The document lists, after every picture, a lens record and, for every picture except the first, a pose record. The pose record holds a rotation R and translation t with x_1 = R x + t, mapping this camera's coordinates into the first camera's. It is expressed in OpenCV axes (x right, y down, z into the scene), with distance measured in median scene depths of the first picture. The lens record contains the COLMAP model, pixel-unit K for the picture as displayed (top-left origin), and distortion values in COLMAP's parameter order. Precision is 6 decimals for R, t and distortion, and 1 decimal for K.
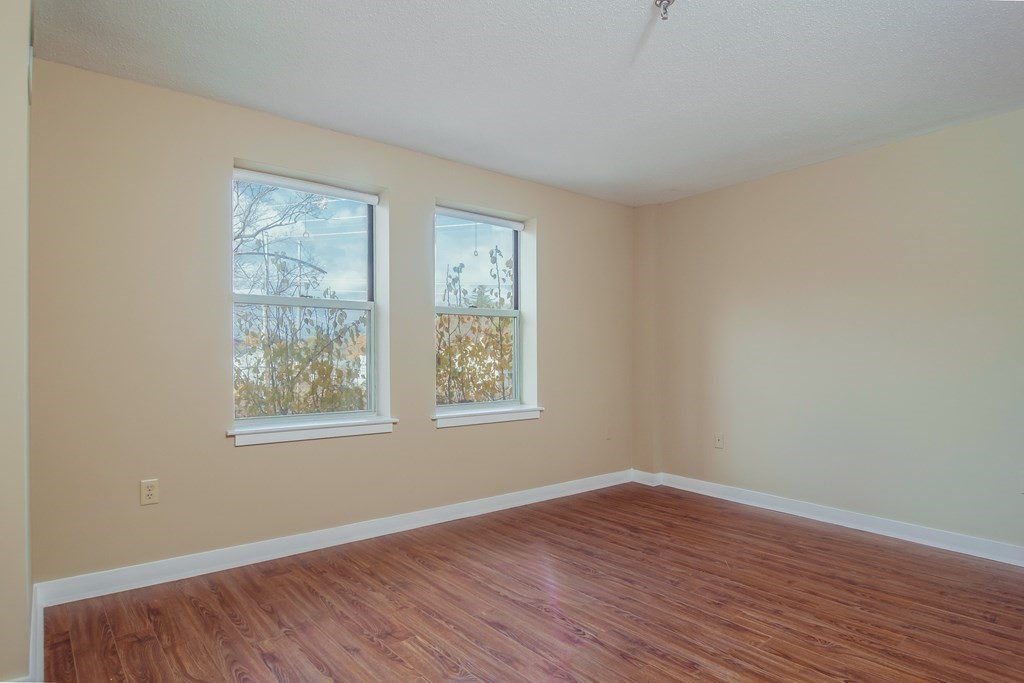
lens RADIAL K [[563.4, 0, 513.9], [0, 563.4, 338.0], [0, 0, 1]] dist [-0.004514, -0.009720]
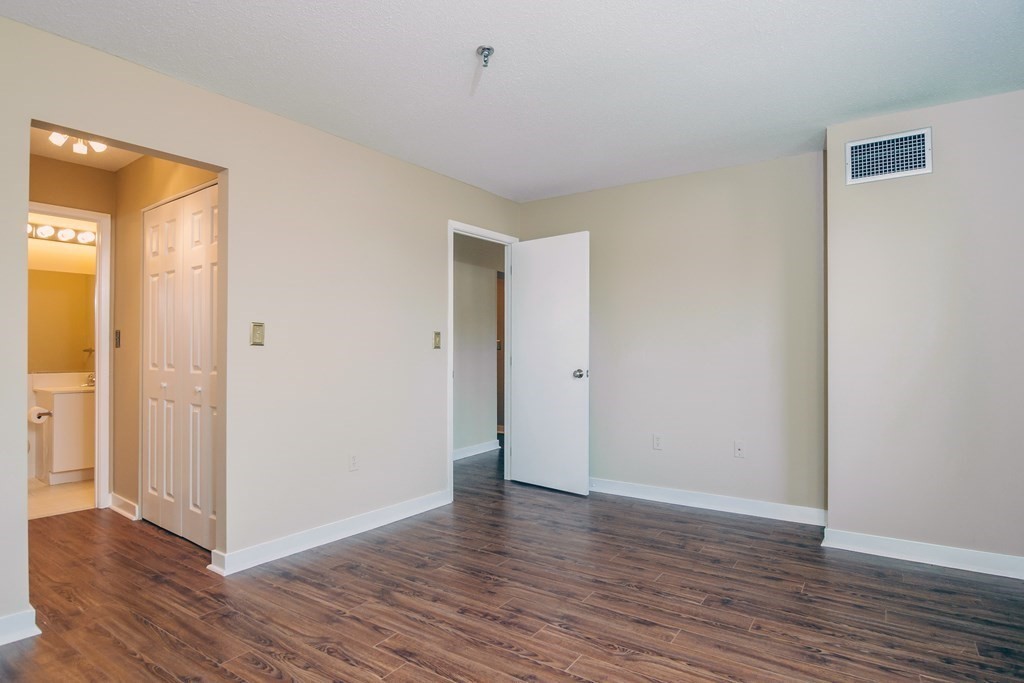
lens RADIAL K [[563.4, 0, 518.0], [0, 563.4, 347.6], [0, 0, 1]] dist [-0.004514, -0.009720]
pose [[-0.964542, -0.005095, -0.263881, 0.443054], [0.005250, 0.999246, -0.038481, 0.055781], [0.263878, -0.038502, -0.963787, 1.867059]]
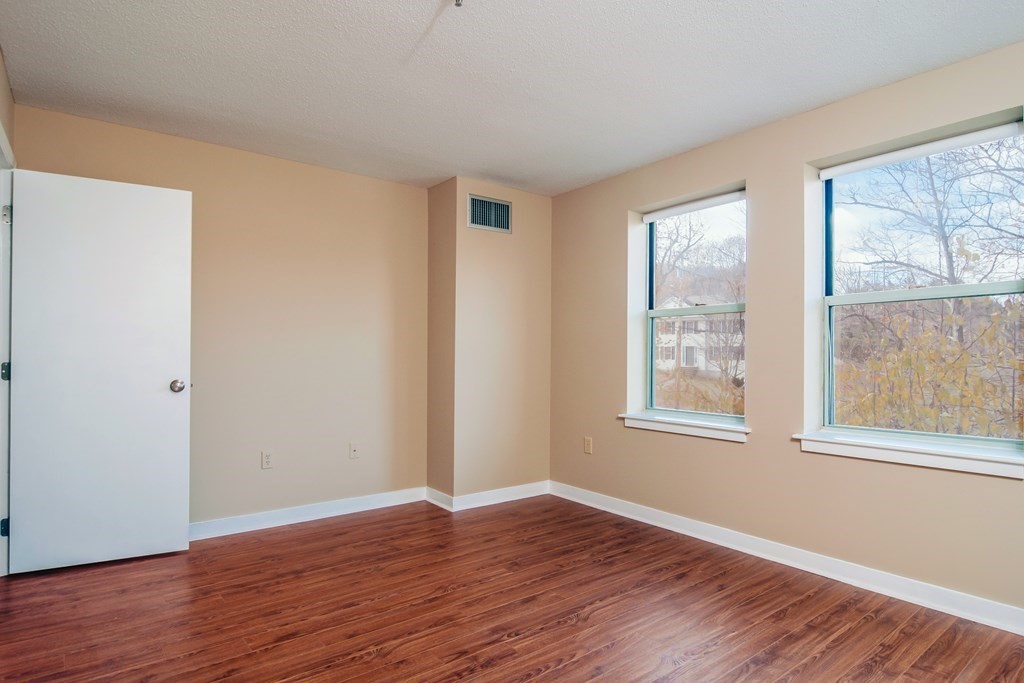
lens RADIAL K [[563.4, 0, 515.6], [0, 563.4, 345.7], [0, 0, 1]] dist [-0.004514, -0.009720]
pose [[-0.039751, -0.021094, -0.998987, 1.059261], [0.029290, 0.999323, -0.022266, 0.032633], [0.998780, -0.030146, -0.039107, 1.000007]]
